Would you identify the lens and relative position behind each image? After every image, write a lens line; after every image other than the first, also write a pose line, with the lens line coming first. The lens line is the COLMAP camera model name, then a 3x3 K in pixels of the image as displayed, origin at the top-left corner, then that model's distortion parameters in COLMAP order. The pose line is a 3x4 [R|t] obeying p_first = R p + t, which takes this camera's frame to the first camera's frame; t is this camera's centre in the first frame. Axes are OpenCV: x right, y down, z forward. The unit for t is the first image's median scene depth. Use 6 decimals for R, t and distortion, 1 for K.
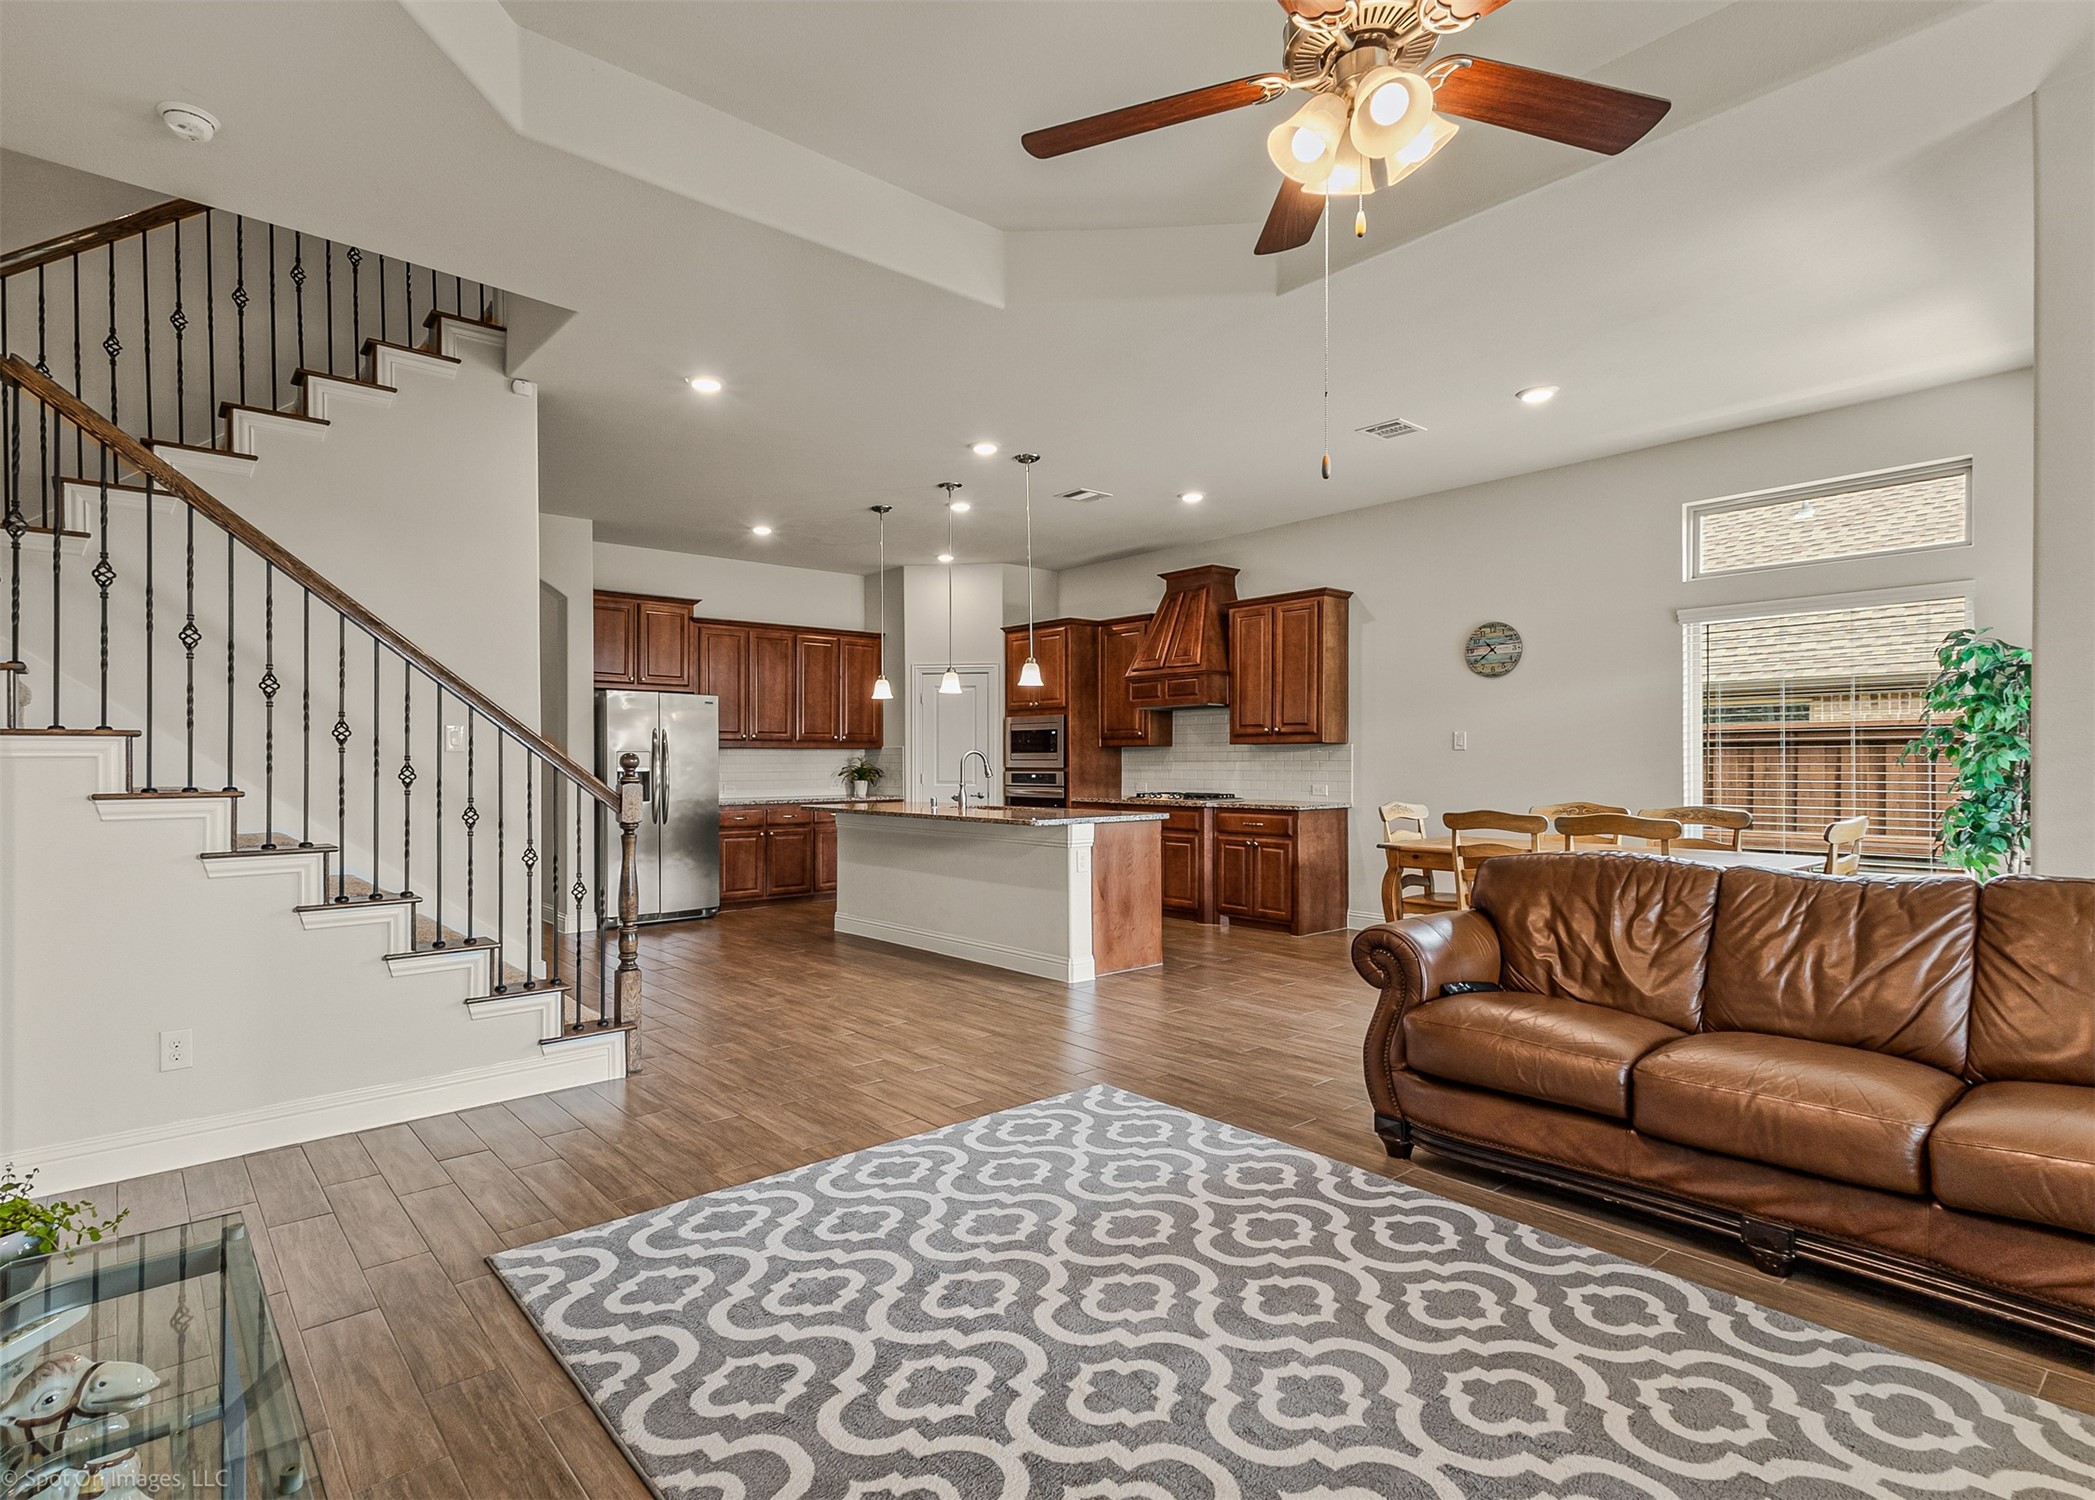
lens RADIAL K [[1034.0, 0, 951.8], [0, 1034.0, 751.9], [0, 0, 1]] dist [0.028841, -0.004688]
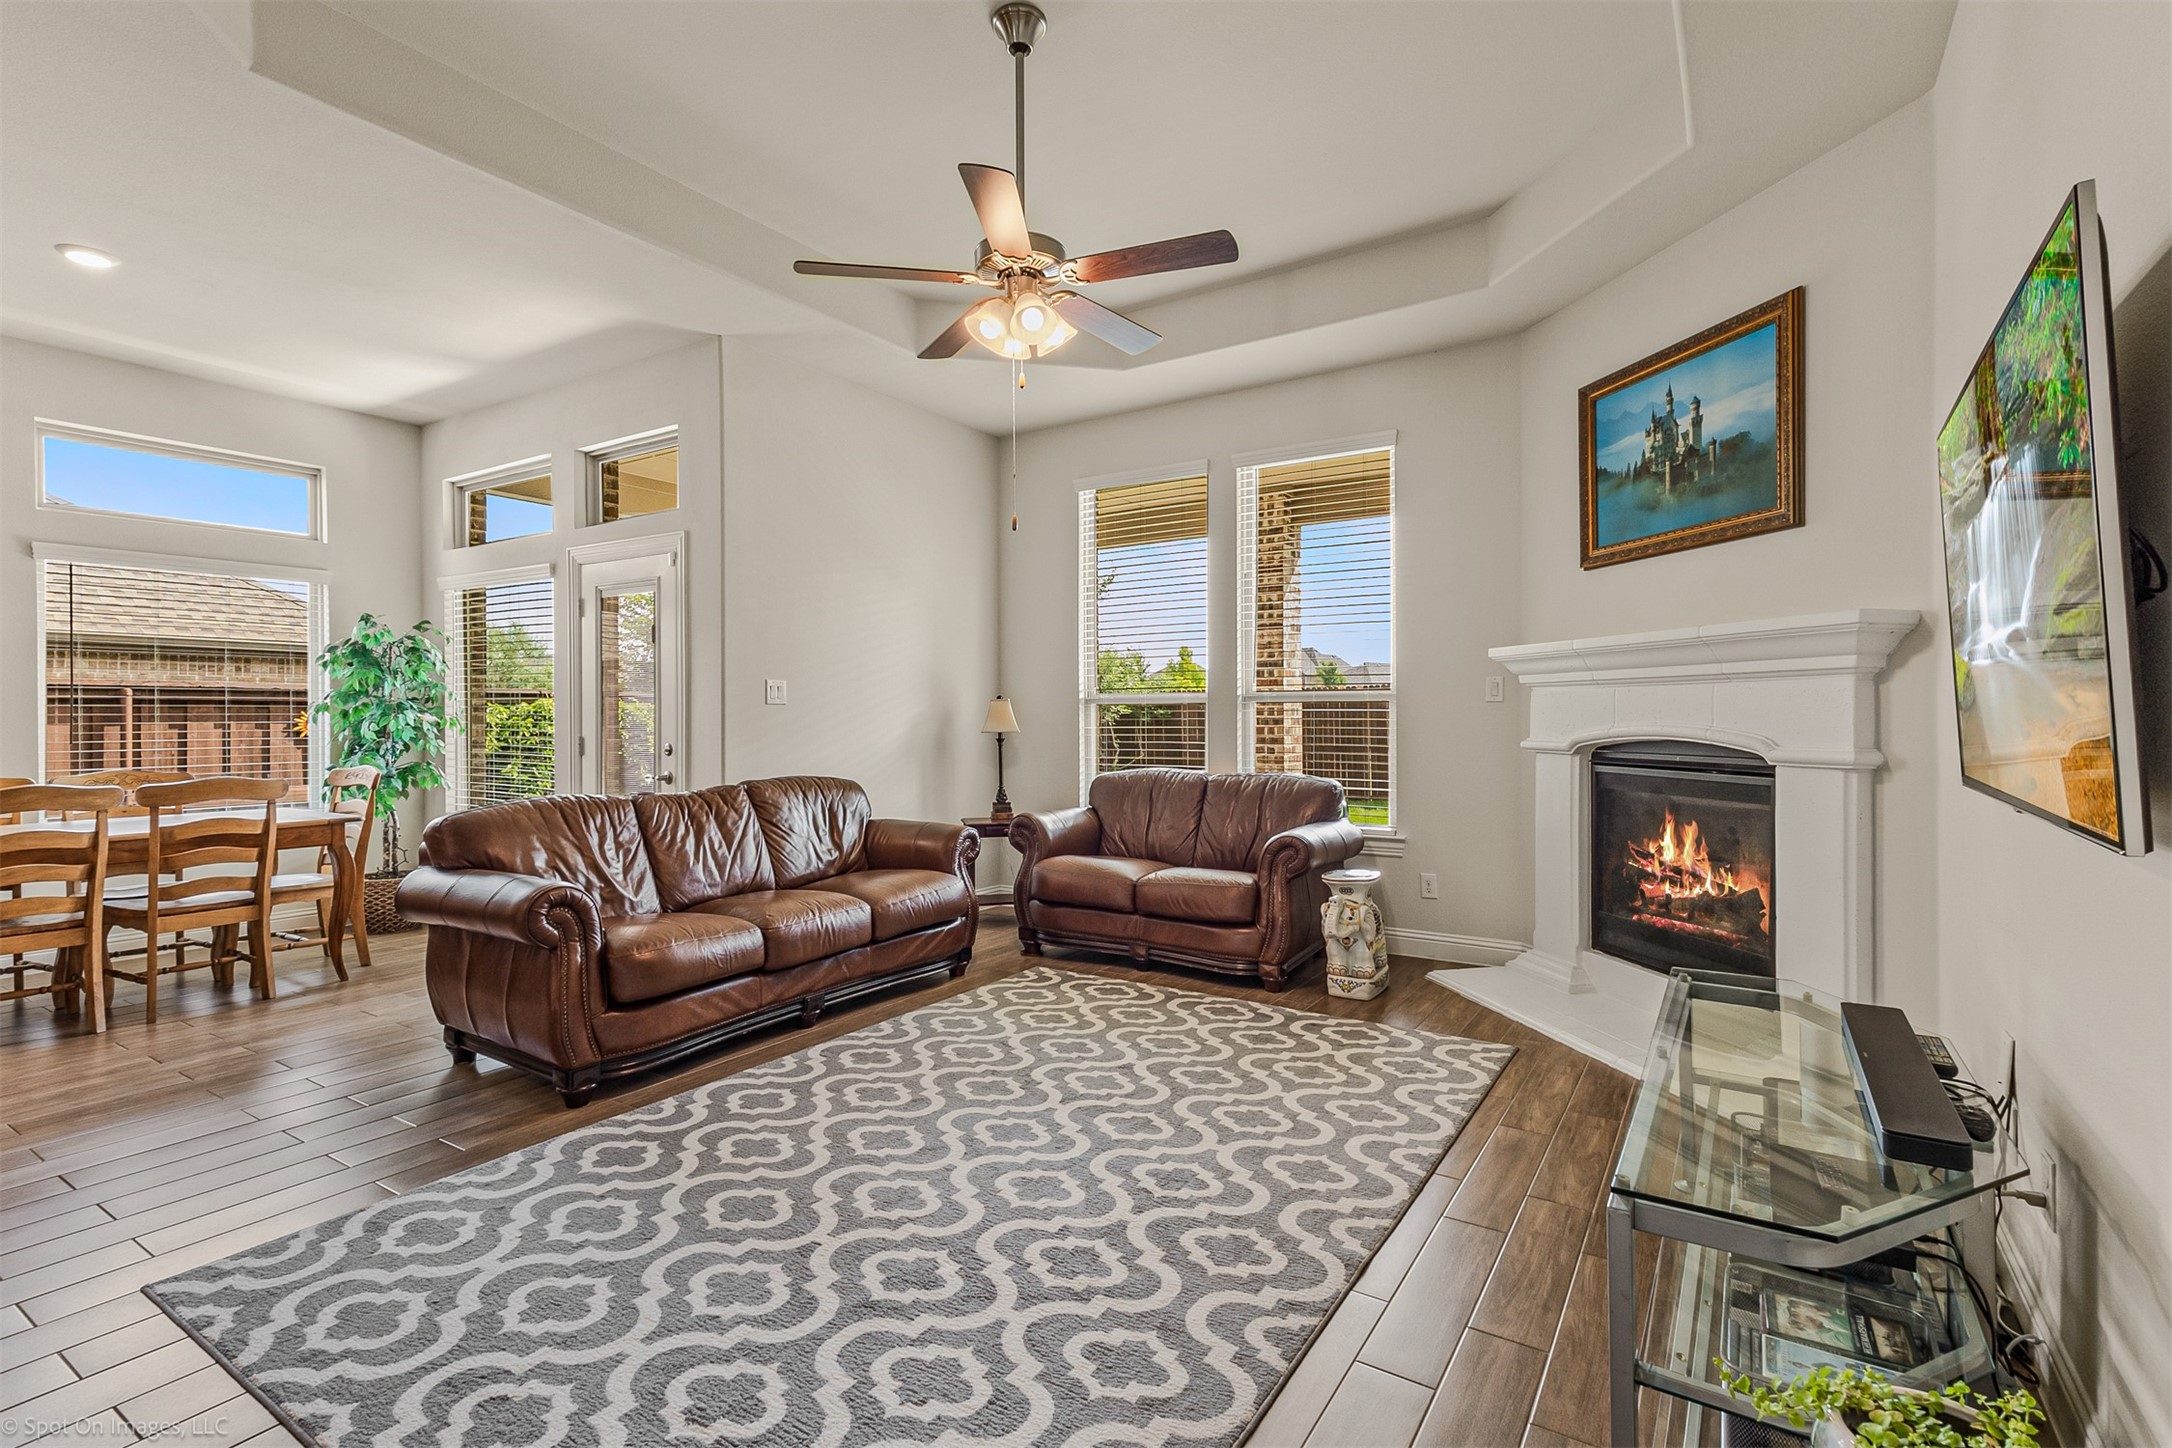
lens RADIAL K [[1014.6, 0, 1080.9], [0, 1014.6, 722.5], [0, 0, 1]] dist [0.023188, -0.002079]
pose [[-0.314527, -0.003361, 0.949243, -0.279829], [-0.004792, 0.999987, 0.001952, 0.003730], [-0.949236, -0.003935, -0.314539, 0.351834]]
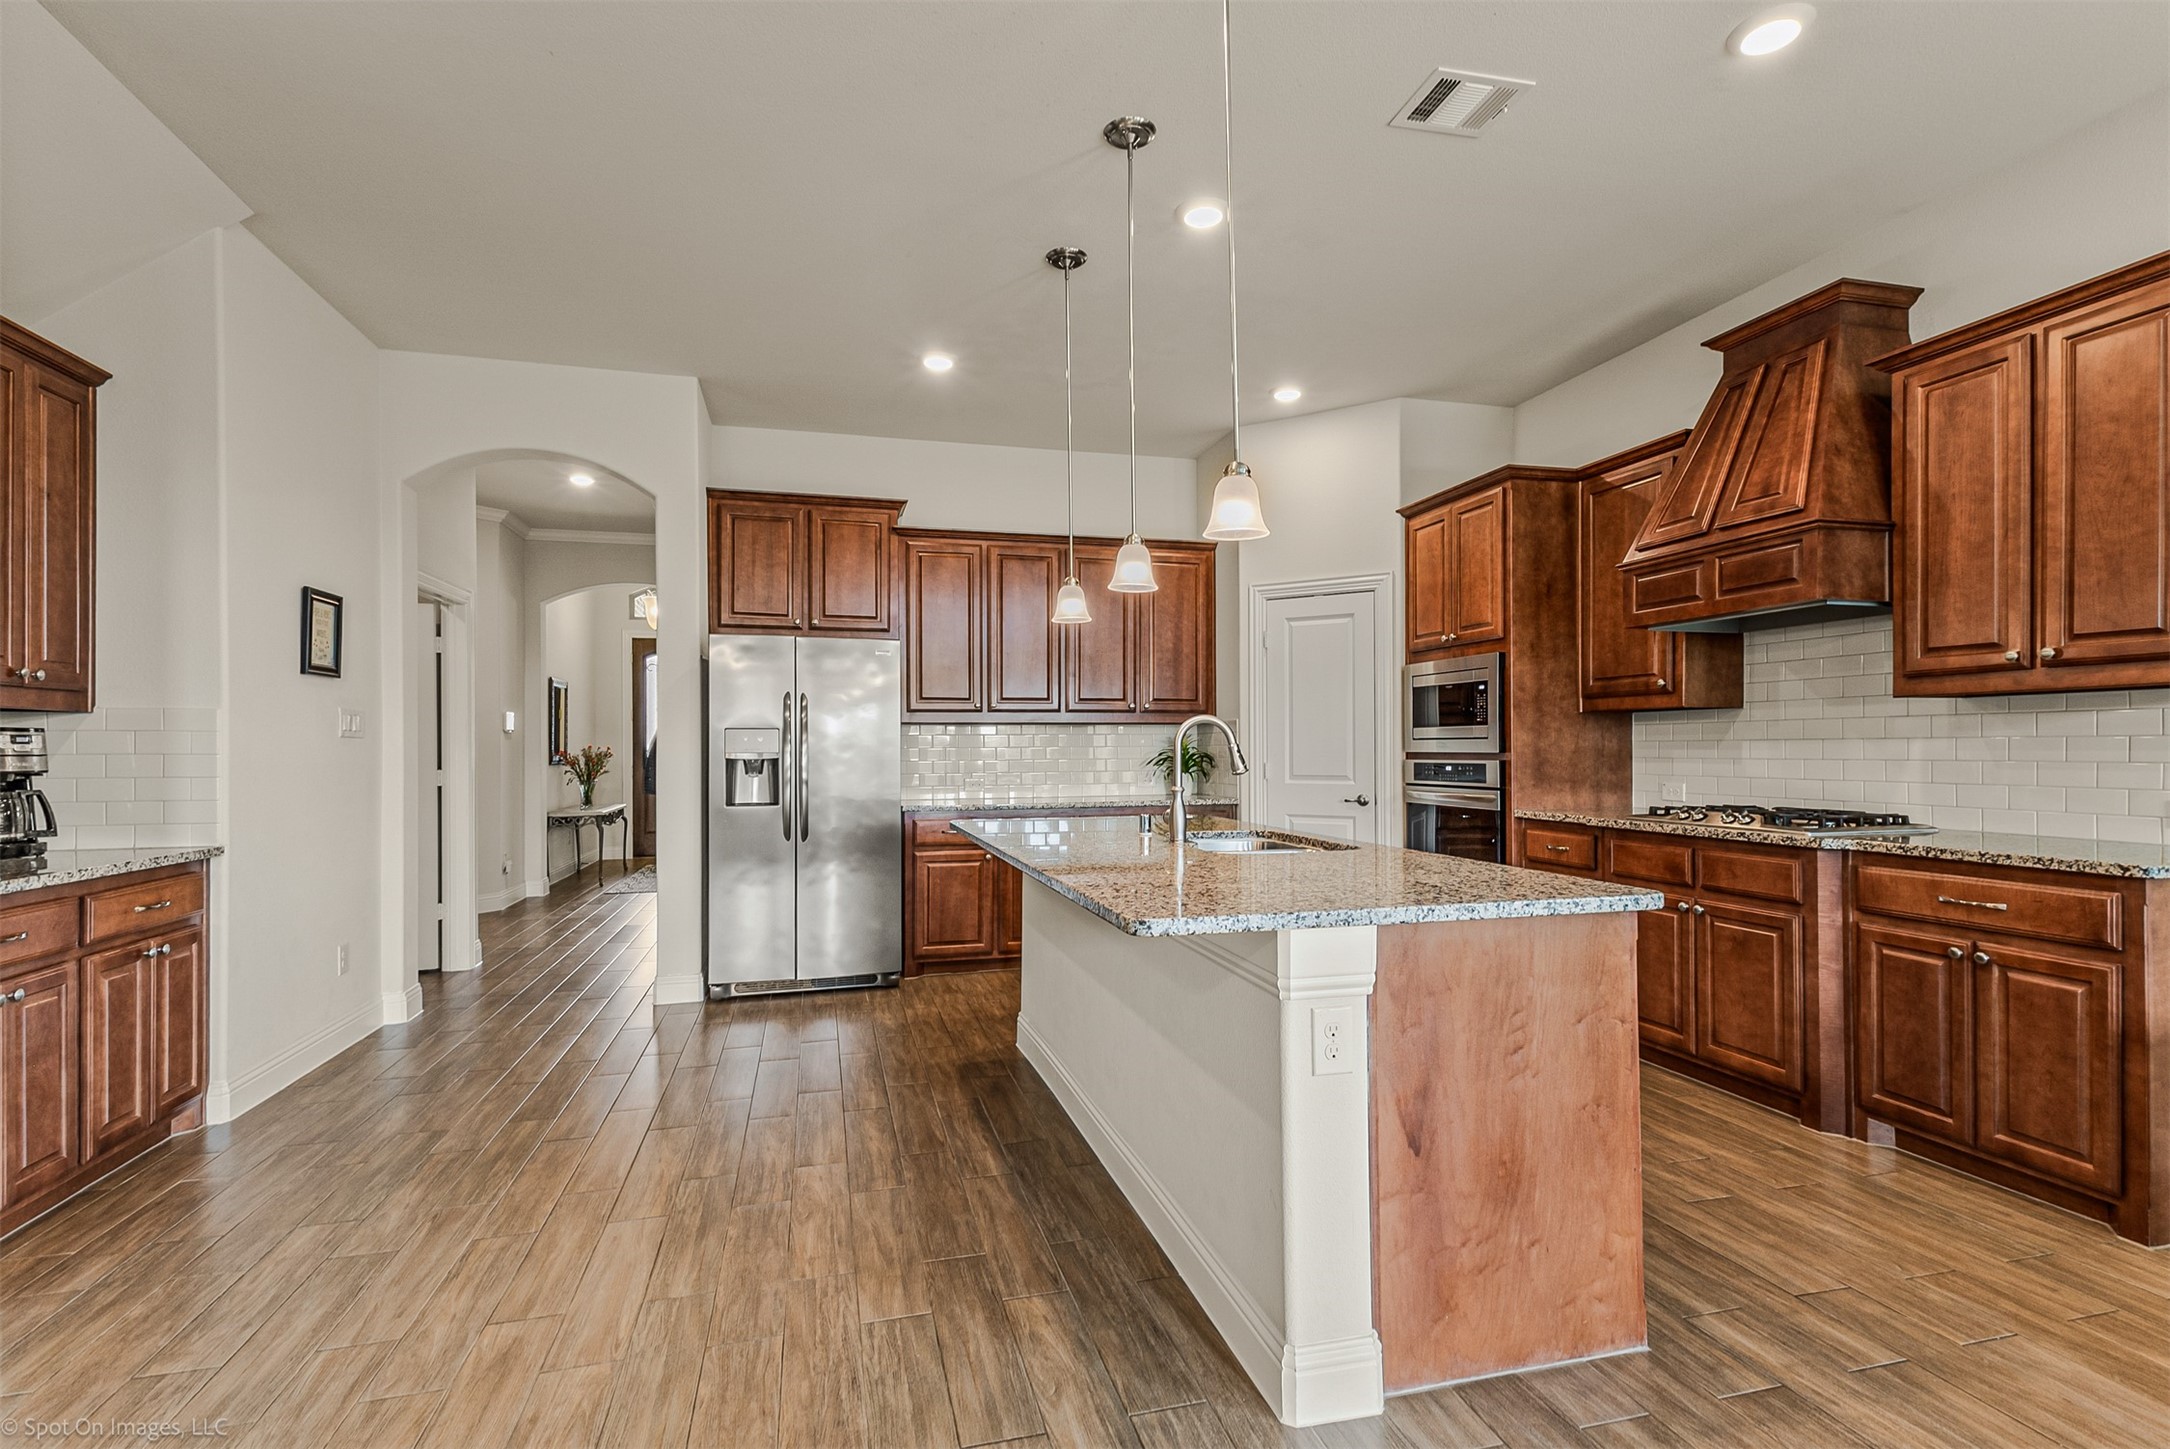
lens RADIAL K [[1013.7, 0, 1088.0], [0, 1013.7, 738.5], [0, 0, 1]] dist [0.023188, -0.002079]
pose [[0.920010, -0.005518, -0.391857, 0.135093], [0.006122, 0.999981, 0.000292, 0.007551], [0.391848, -0.002667, 0.920026, 0.503821]]
